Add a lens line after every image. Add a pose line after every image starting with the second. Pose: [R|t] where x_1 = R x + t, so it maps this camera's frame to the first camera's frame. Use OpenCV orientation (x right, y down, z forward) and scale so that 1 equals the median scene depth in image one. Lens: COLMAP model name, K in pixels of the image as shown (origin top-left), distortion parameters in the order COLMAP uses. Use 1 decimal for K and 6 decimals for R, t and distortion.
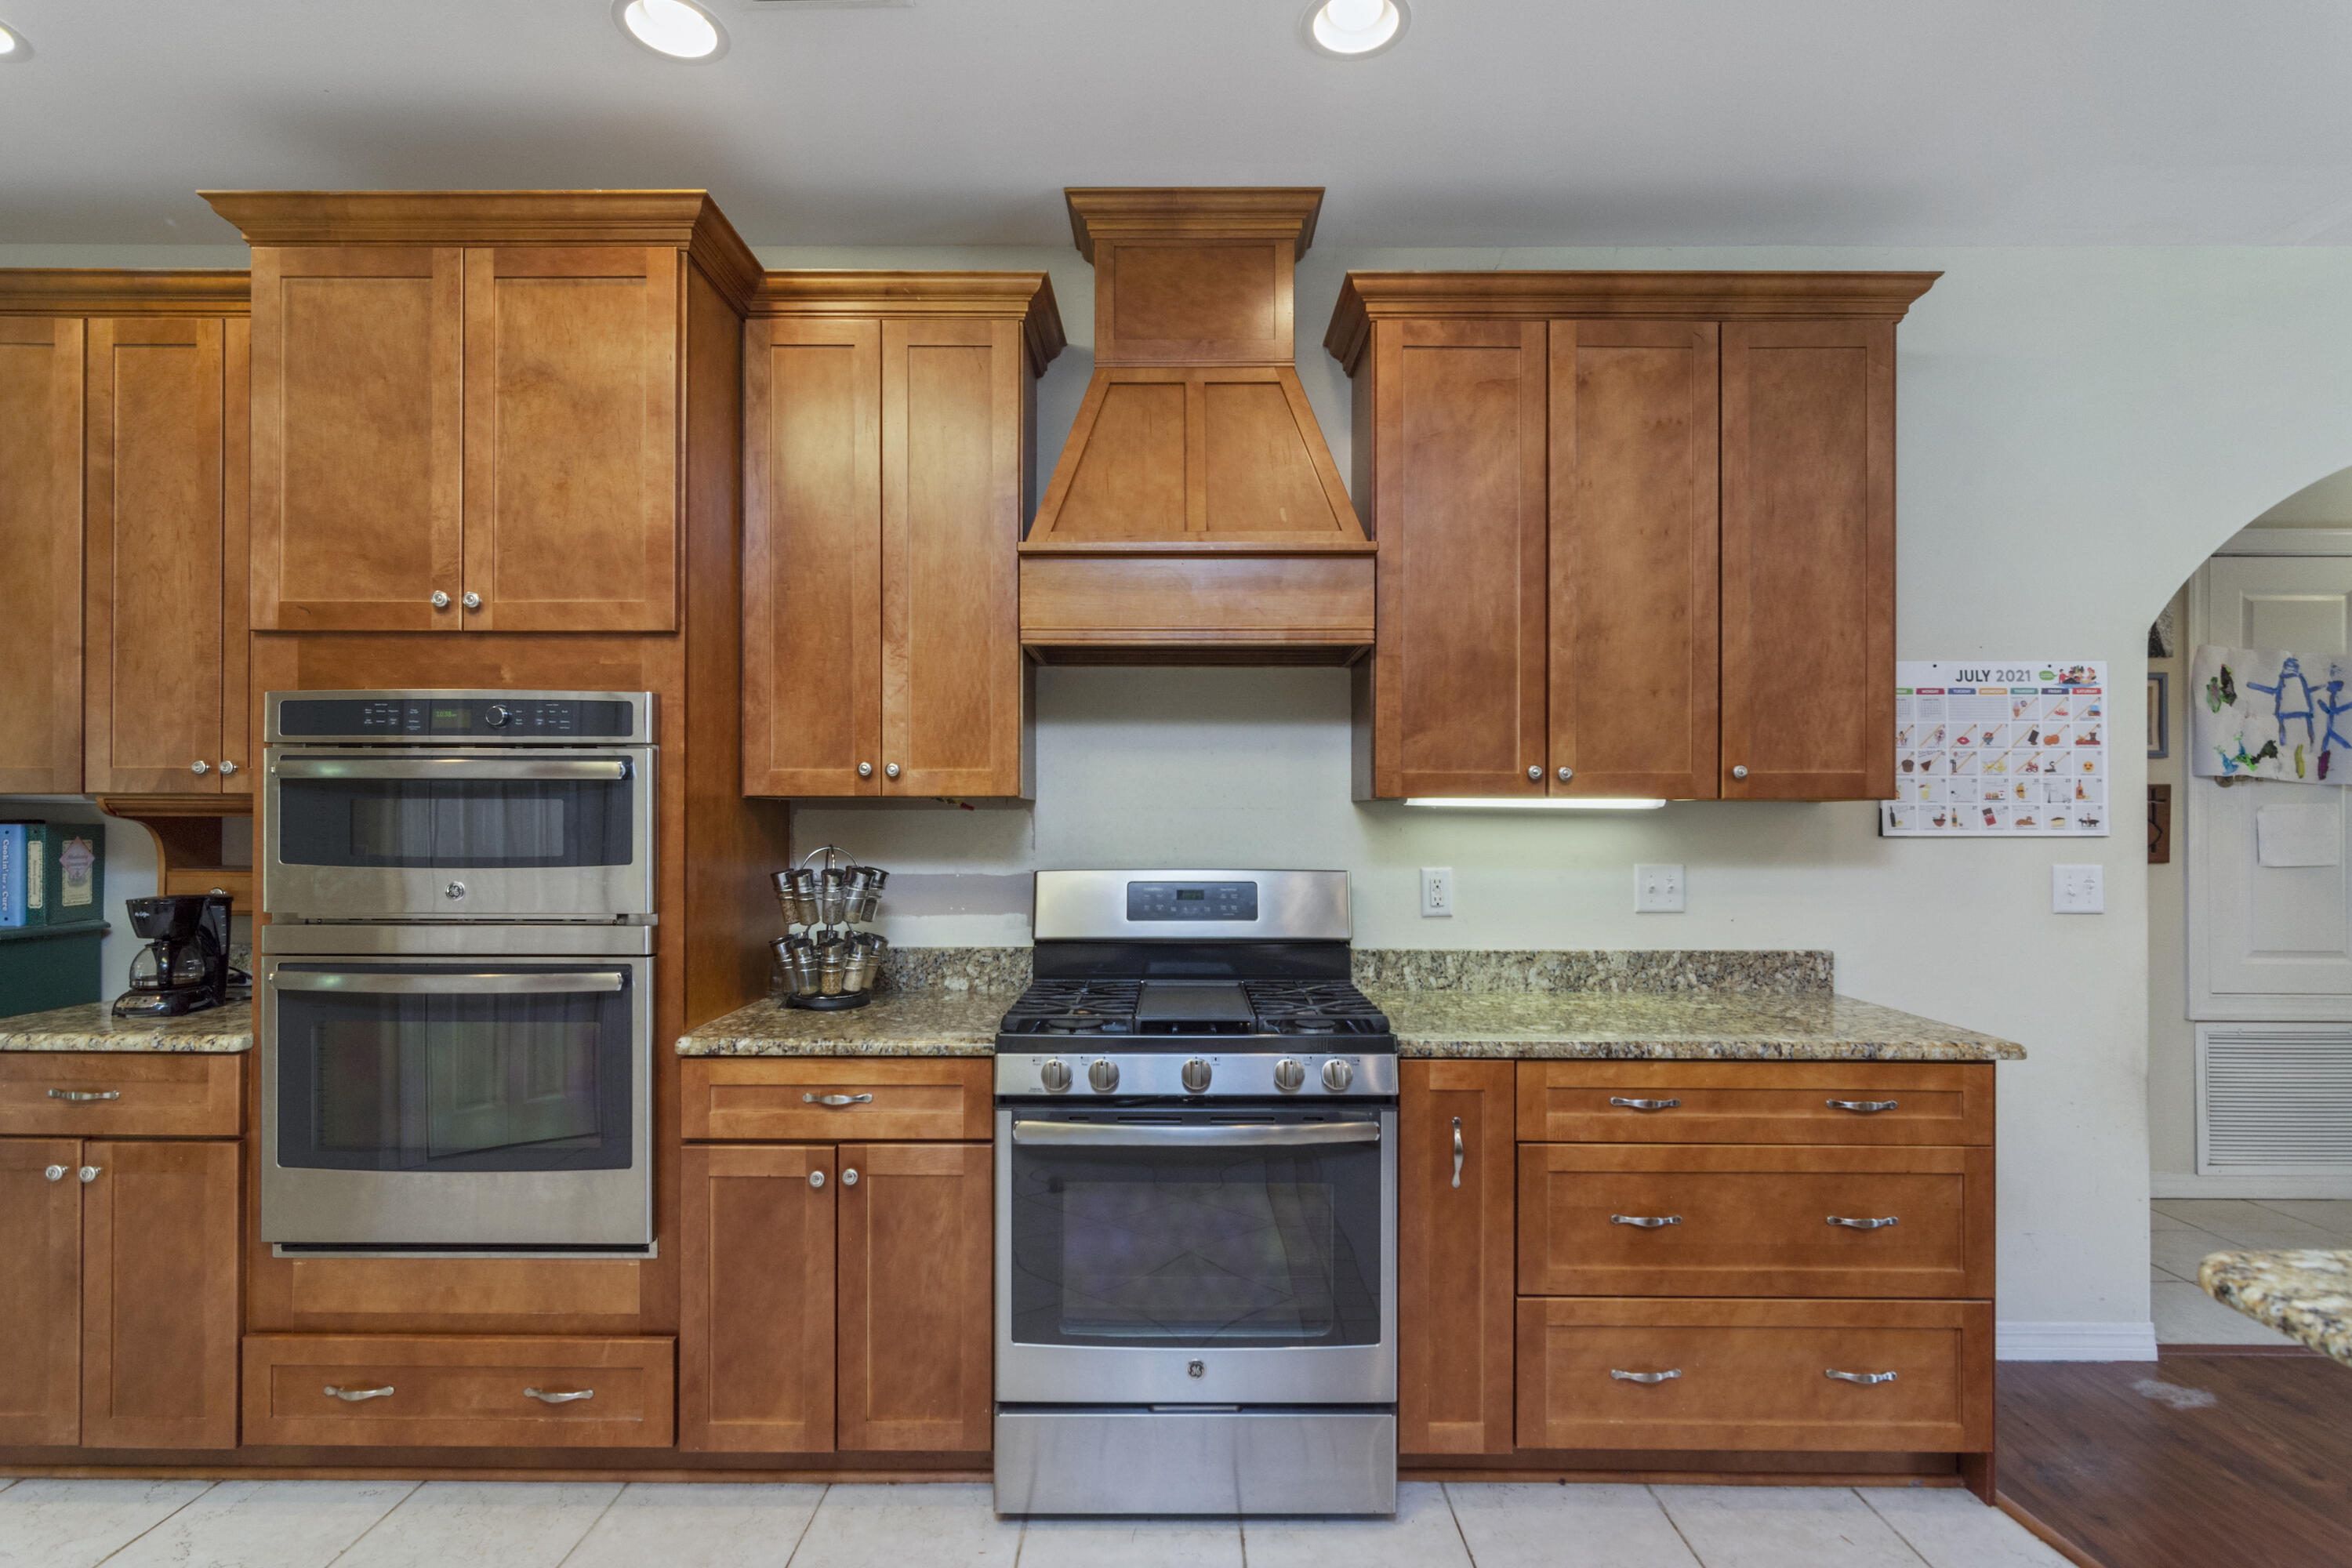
lens RADIAL K [[1139.0, 0, 1172.3], [0, 1139.0, 817.5], [0, 0, 1]] dist [-0.002042, 0.000835]
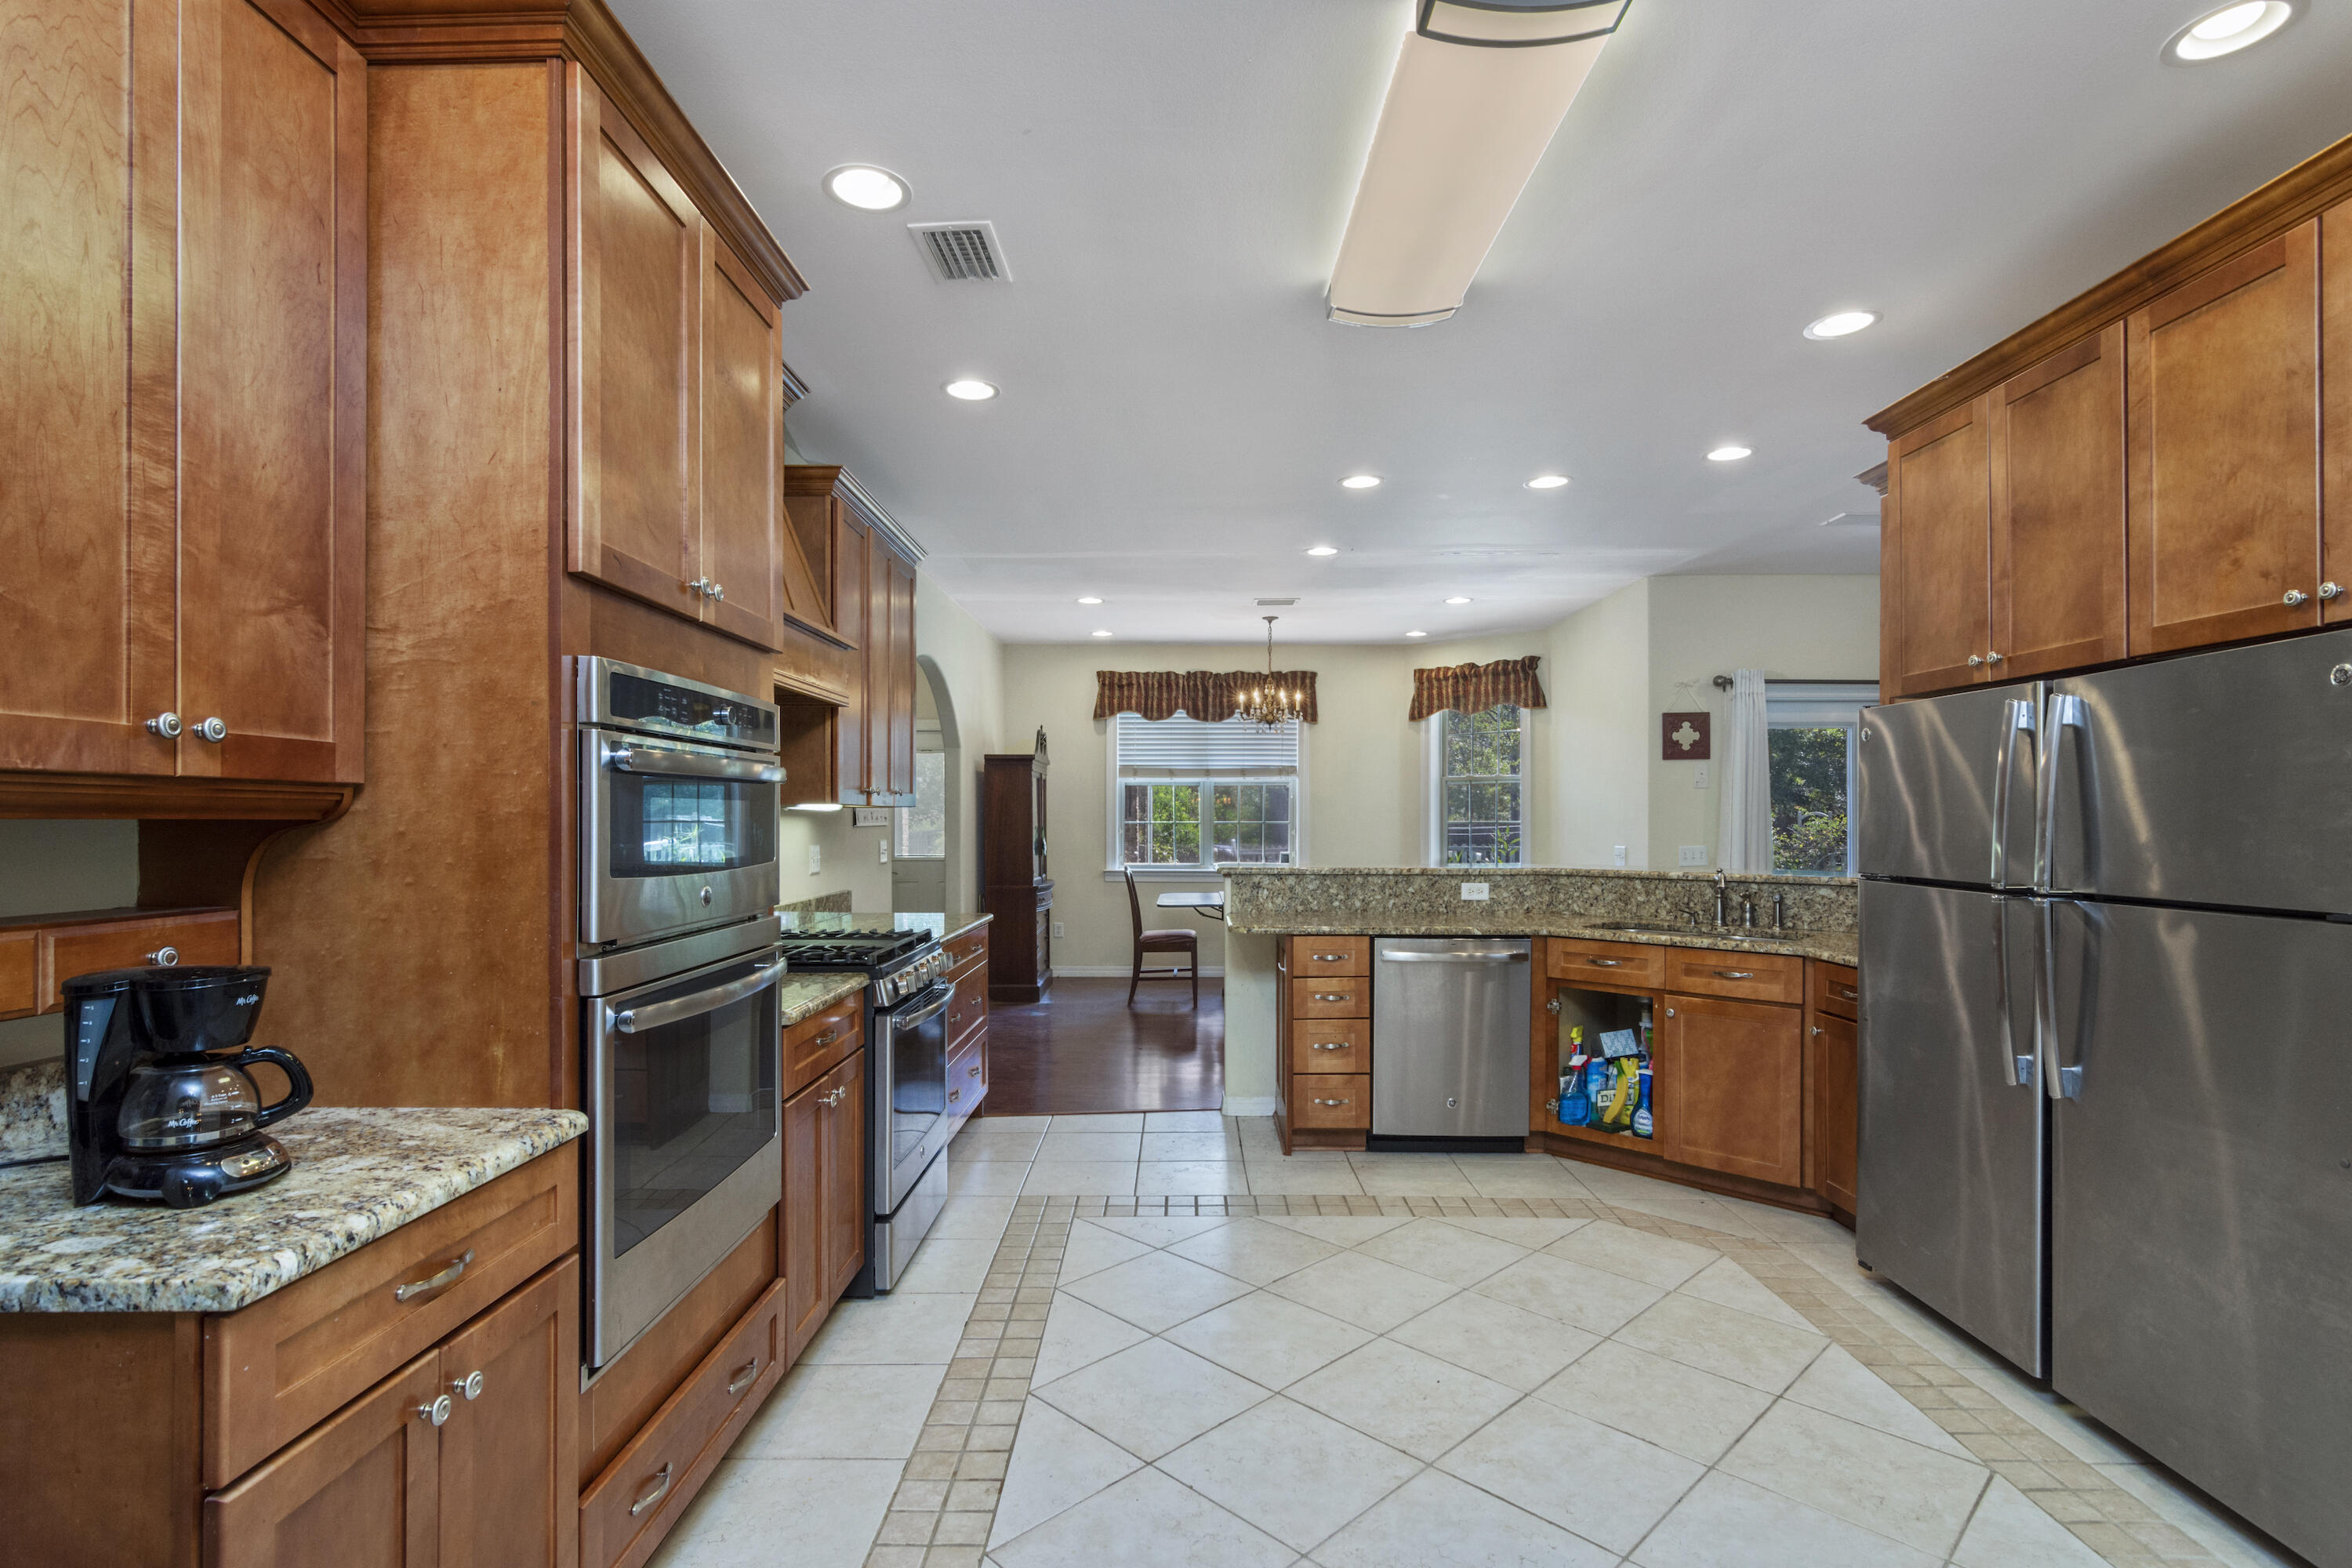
lens RADIAL K [[1139.0, 0, 1172.3], [0, 1139.0, 817.5], [0, 0, 1]] dist [-0.002042, 0.000835]
pose [[0.009019, -0.002120, 0.999957, -1.375030], [-0.002091, 0.999996, 0.002139, -0.003339], [-0.999957, -0.002111, 0.009015, 0.527504]]
